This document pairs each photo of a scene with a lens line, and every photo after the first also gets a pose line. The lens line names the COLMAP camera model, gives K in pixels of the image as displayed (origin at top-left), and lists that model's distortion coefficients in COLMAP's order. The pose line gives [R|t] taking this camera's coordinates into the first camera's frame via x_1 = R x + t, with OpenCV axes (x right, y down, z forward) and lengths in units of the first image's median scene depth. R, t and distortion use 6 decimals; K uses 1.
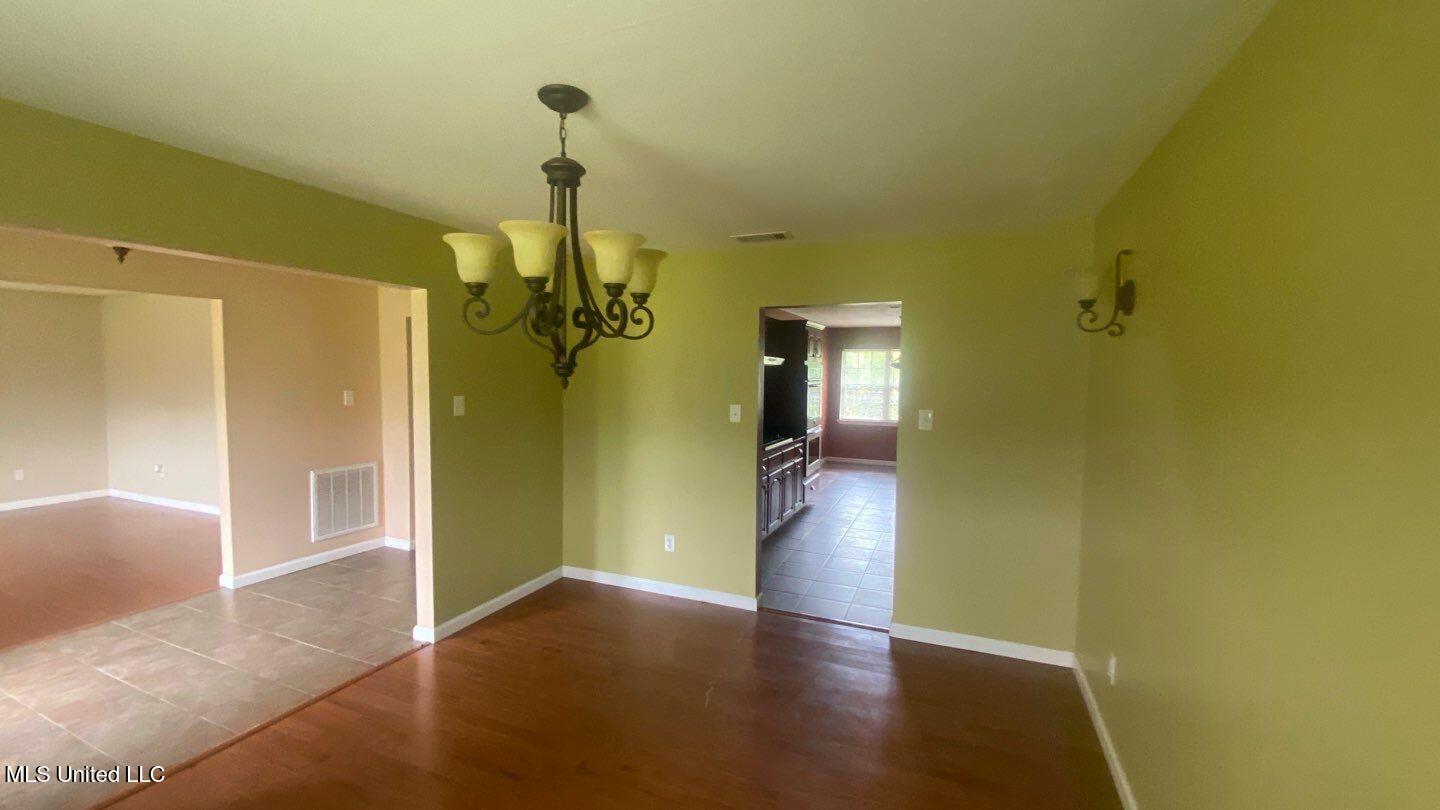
lens RADIAL K [[584.4, 0, 712.4], [0, 584.4, 404.4], [0, 0, 1]] dist [0.047422, -0.037317]
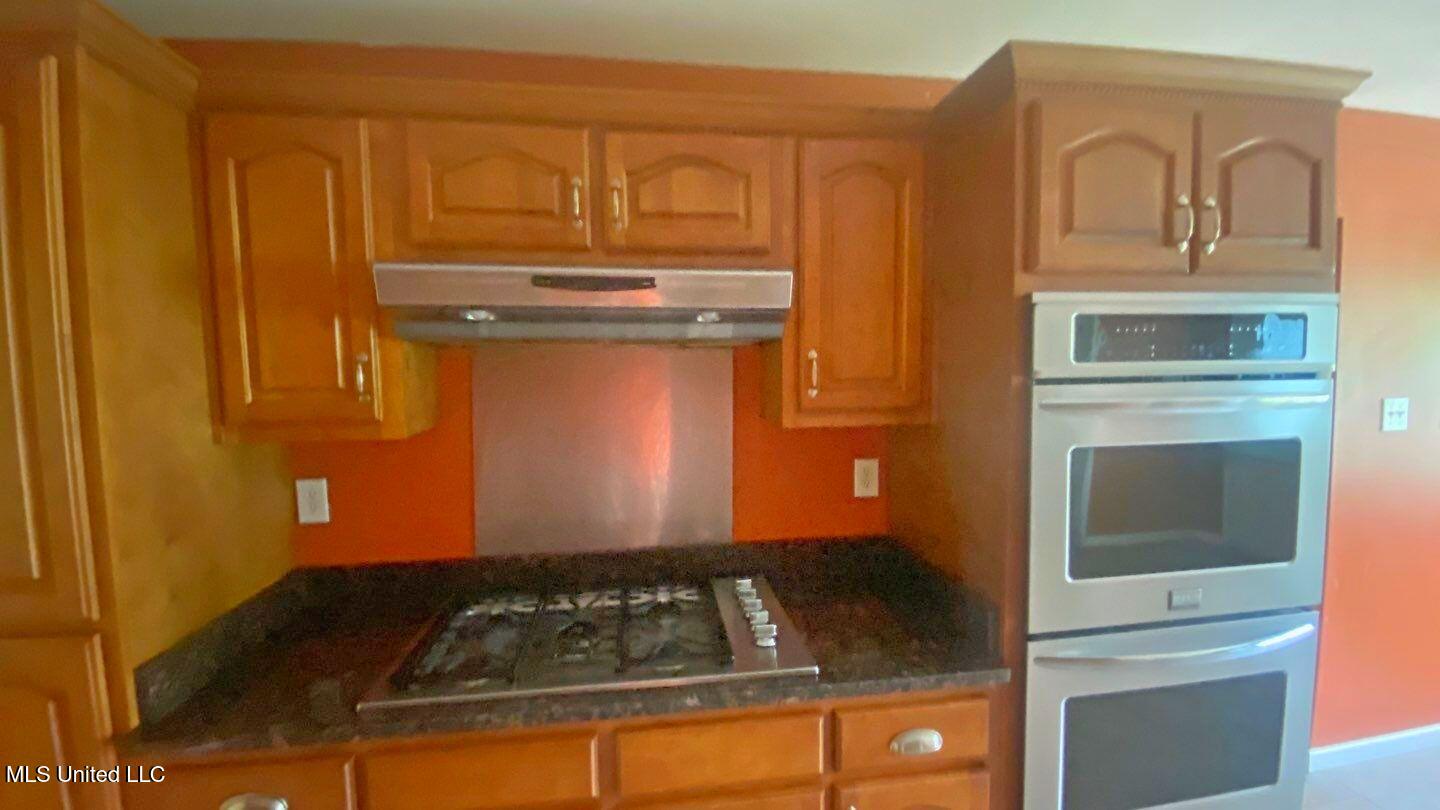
lens RADIAL K [[555.3, 0, 714.1], [0, 555.3, 398.7], [0, 0, 1]] dist [0.016754, -0.021661]
pose [[0.508150, 0.028841, -0.860786, 0.259941], [-0.030836, 0.999408, 0.015282, -0.033497], [0.860717, 0.018778, 0.508738, 0.812557]]
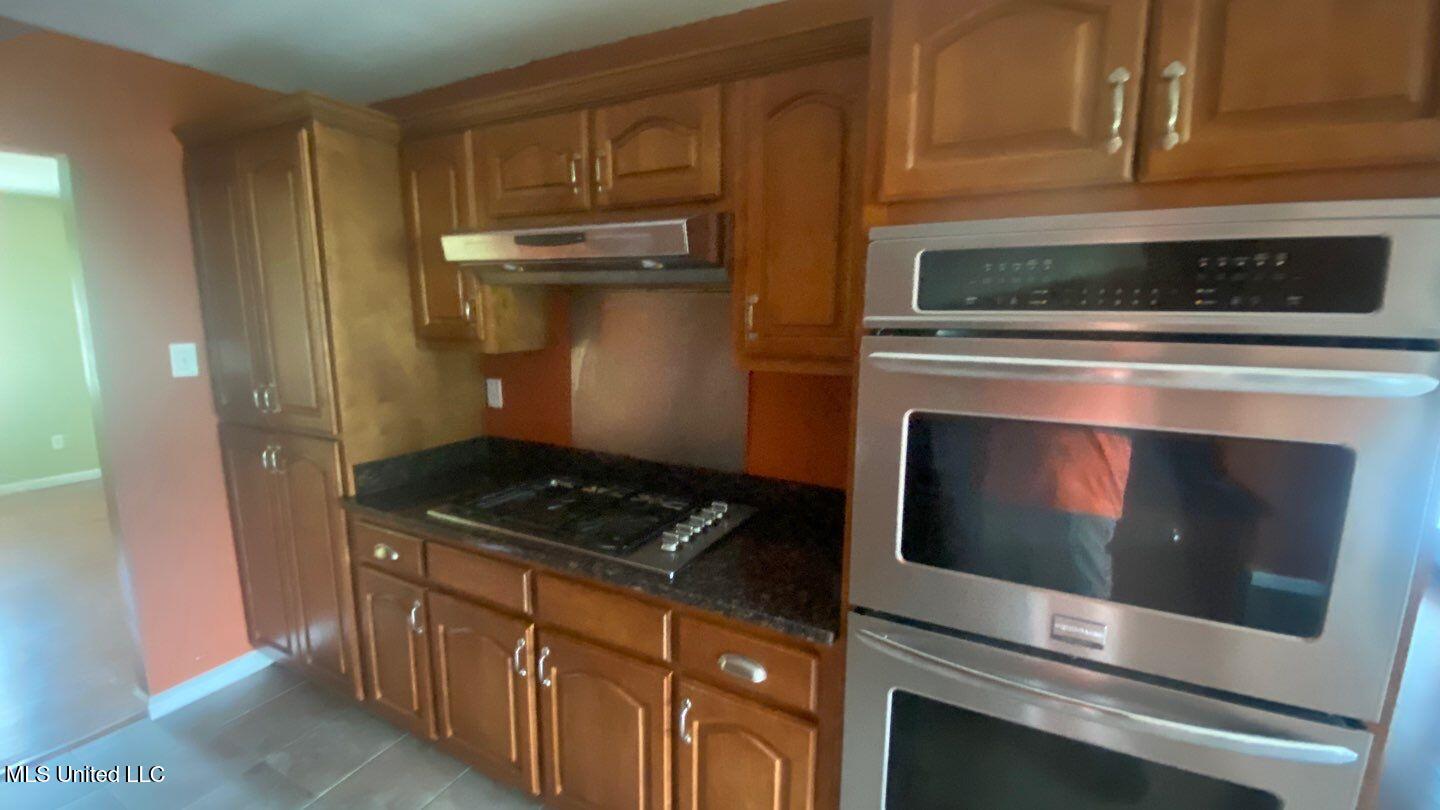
lens RADIAL K [[570.2, 0, 720.0], [0, 570.2, 396.2], [0, 0, 1]] dist [0.000313, -0.013363]
pose [[-0.078676, 0.137395, -0.987387, 0.321584], [-0.067371, 0.987460, 0.142774, -0.041107], [0.994621, 0.077754, -0.068433, 0.958450]]
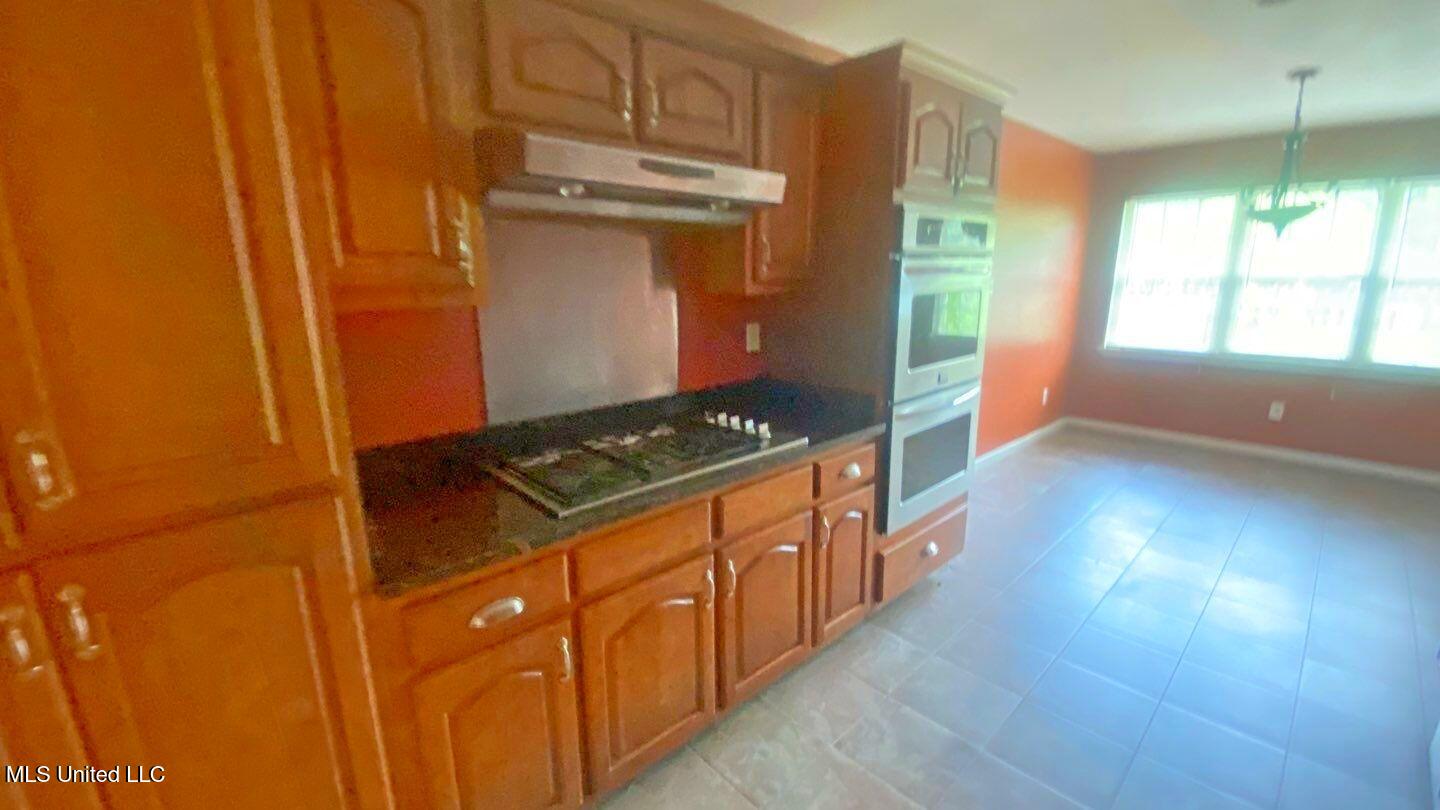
lens RADIAL K [[582.9, 0, 720.0], [0, 582.9, 405.0], [0, 0, 1]] dist [-0.002916, -0.000331]
pose [[0.905664, 0.070463, -0.418101, 0.209125], [-0.000233, 0.986176, 0.165698, -0.011994], [0.423997, -0.149970, 0.893161, 0.651948]]
